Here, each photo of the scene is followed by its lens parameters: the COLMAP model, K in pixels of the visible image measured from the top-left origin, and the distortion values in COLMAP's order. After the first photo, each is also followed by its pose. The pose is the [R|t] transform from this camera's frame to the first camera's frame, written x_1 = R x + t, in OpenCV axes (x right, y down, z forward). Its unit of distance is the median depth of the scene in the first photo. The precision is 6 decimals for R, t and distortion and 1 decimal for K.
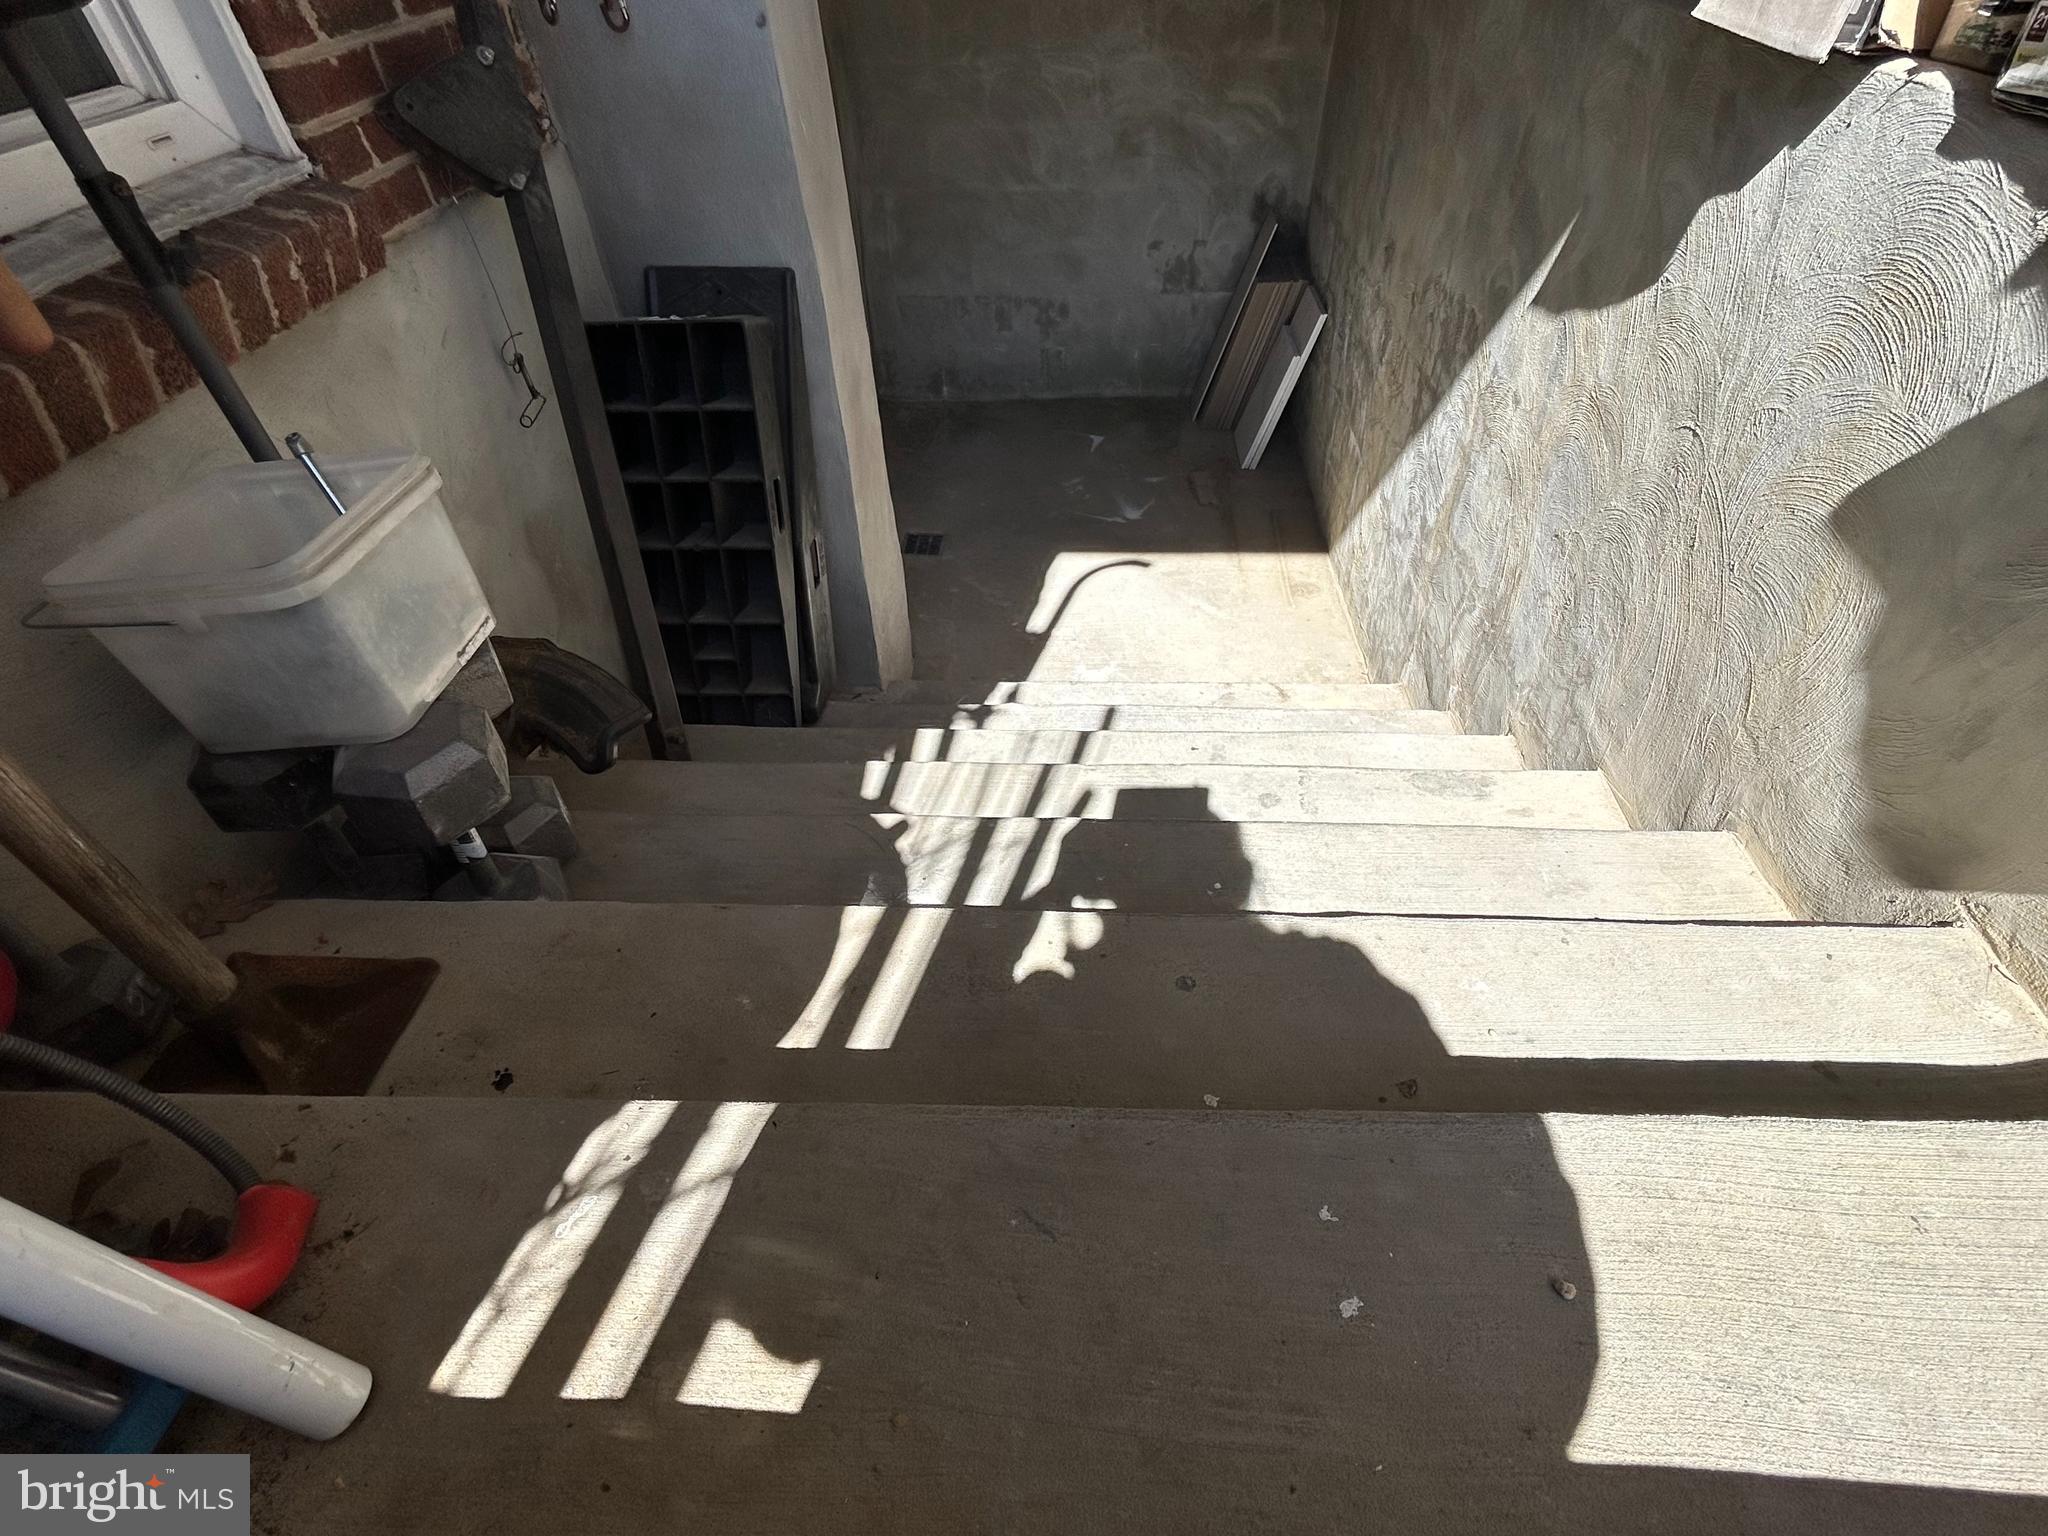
lens RADIAL K [[1001.0, 0, 1032.1], [0, 1001.0, 768.7], [0, 0, 1]] dist [-0.006573, 0.003607]
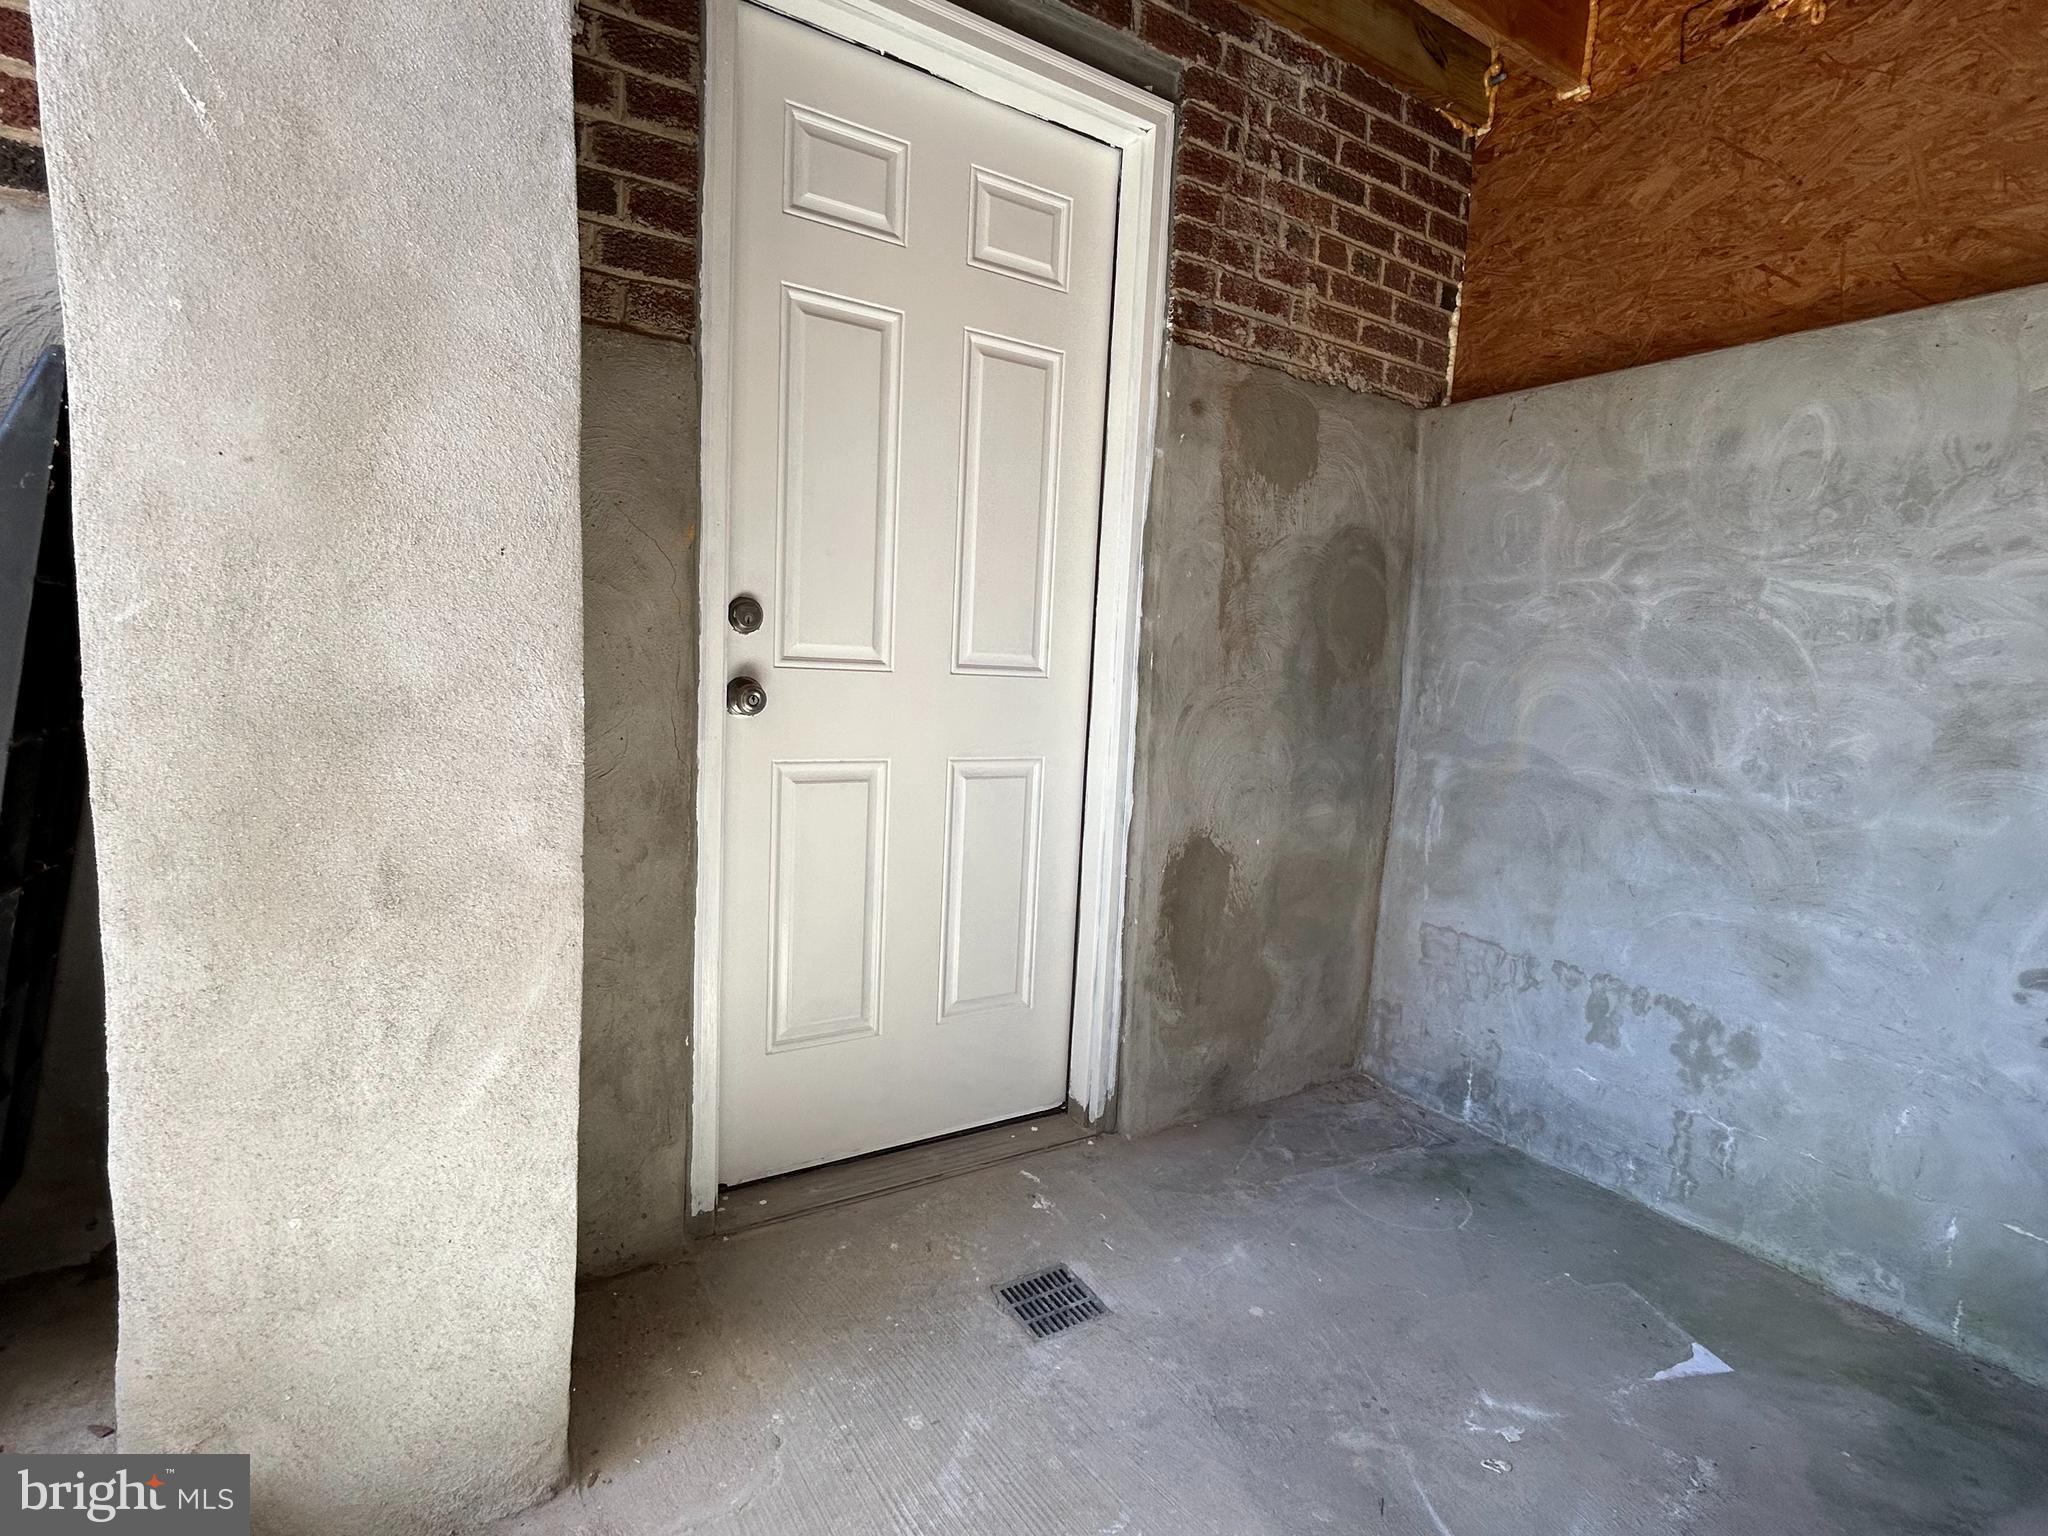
lens RADIAL K [[1001.0, 0, 1015.9], [0, 1001.0, 777.6], [0, 0, 1]] dist [-0.006573, 0.003607]
pose [[0.569863, 0.157970, -0.806413, 0.193122], [-0.611763, 0.736756, -0.287987, -0.233333], [0.548636, 0.657447, 0.516490, 0.541199]]
